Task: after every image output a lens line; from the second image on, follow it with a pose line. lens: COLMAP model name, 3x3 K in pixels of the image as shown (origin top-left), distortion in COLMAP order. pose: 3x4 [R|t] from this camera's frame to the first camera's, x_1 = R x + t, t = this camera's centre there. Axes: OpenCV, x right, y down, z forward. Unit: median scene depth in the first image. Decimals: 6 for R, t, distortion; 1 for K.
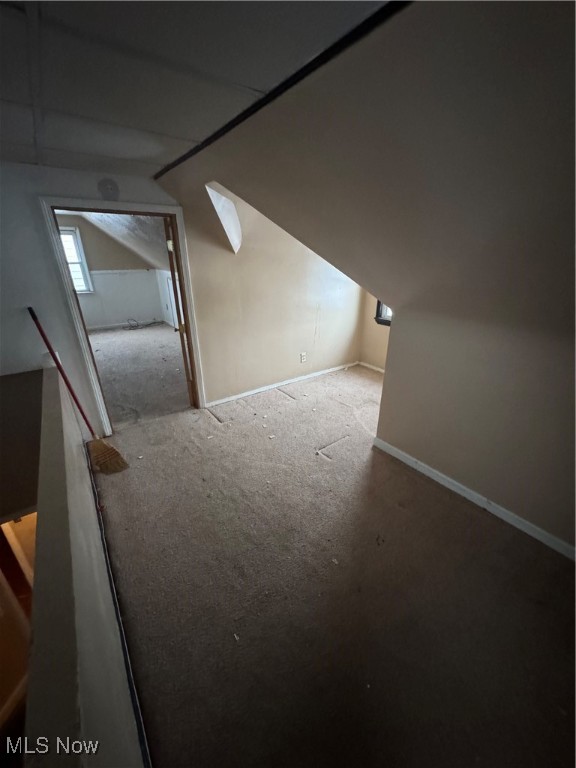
lens RADIAL K [[308.6, 0, 287.8], [0, 308.6, 385.4], [0, 0, 1]] dist [-0.001061, 0.000023]
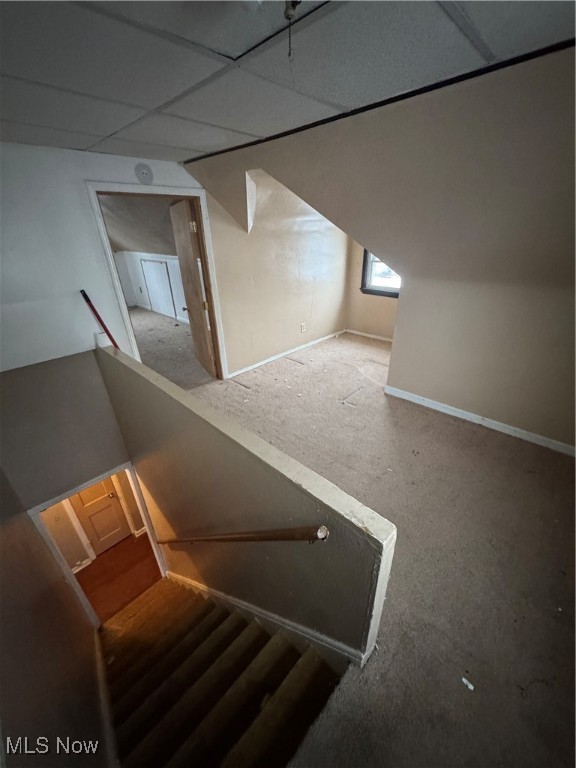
lens RADIAL K [[308.6, 0, 291.3], [0, 308.6, 383.8], [0, 0, 1]] dist [-0.001061, 0.000023]
pose [[0.984291, -0.096577, 0.147799, -0.204990], [0.087762, 0.994014, 0.065063, 0.038722], [-0.153198, -0.051070, 0.986875, -0.108698]]
